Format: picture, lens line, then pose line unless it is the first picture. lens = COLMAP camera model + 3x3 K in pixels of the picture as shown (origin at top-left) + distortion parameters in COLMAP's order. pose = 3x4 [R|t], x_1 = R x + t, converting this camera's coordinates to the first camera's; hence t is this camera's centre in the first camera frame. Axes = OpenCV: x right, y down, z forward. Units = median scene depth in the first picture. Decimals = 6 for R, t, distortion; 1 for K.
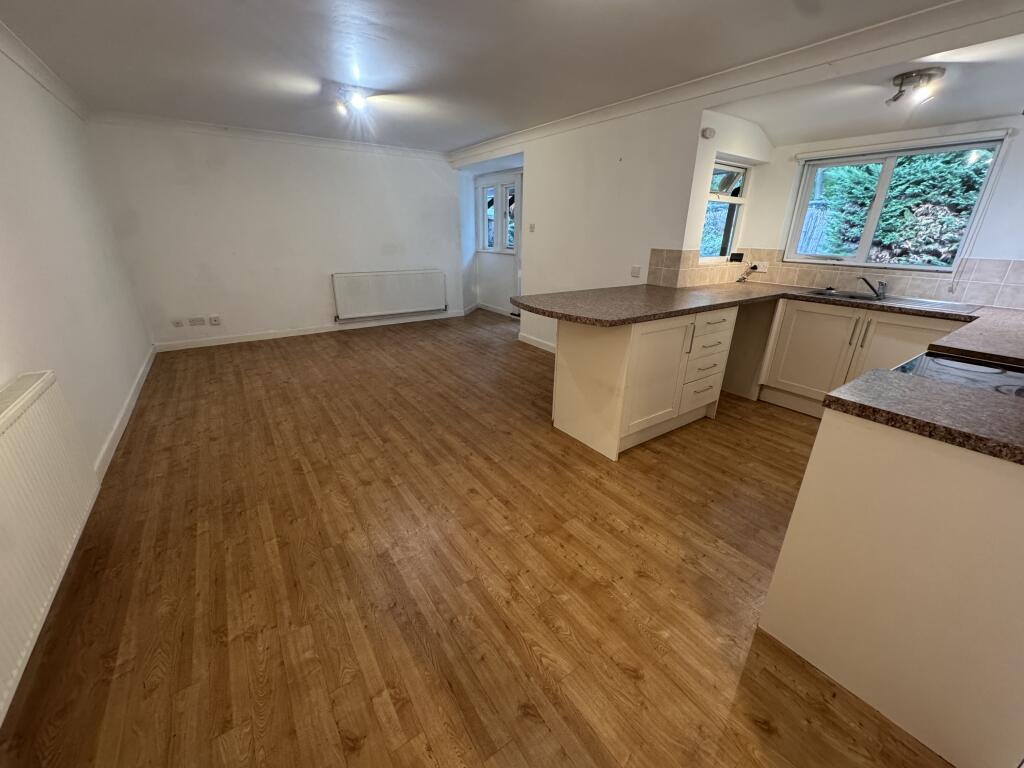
lens RADIAL K [[408.3, 0, 512.0], [0, 408.3, 383.9], [0, 0, 1]] dist [0.000198, -0.000370]
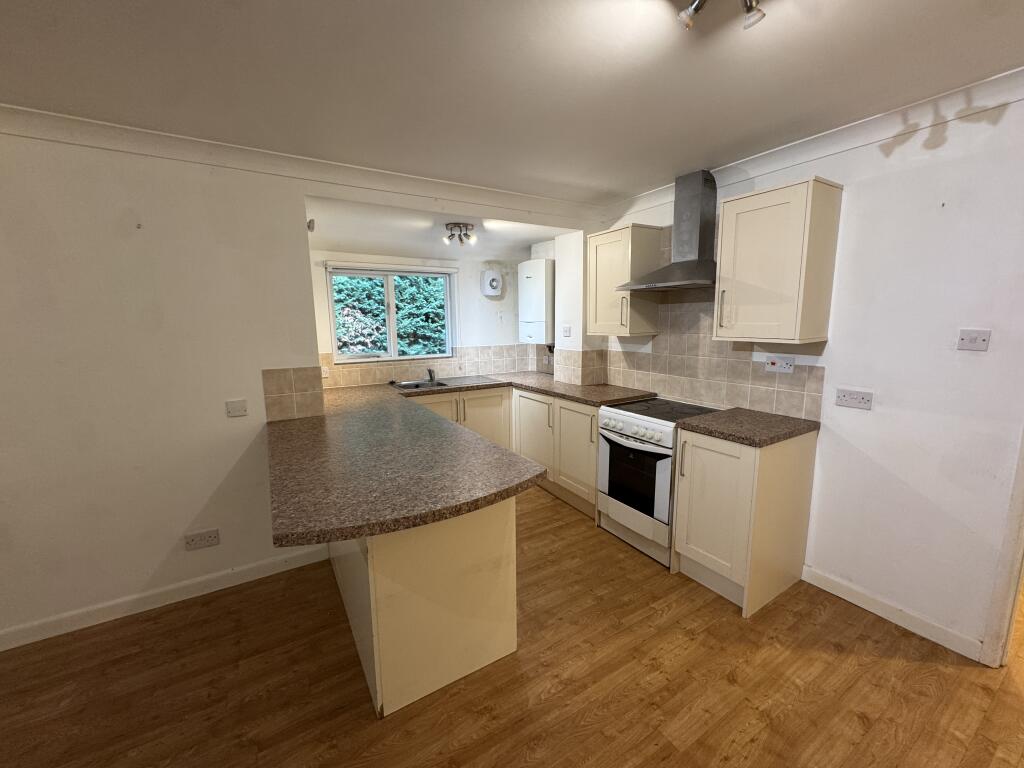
lens RADIAL K [[408.3, 0, 509.6], [0, 408.3, 383.9], [0, 0, 1]] dist [0.000198, -0.000370]
pose [[0.065057, -0.168368, 0.983575, -0.266576], [0.364800, 0.921450, 0.133604, -0.242967], [-0.928810, 0.350116, 0.121368, 0.536946]]
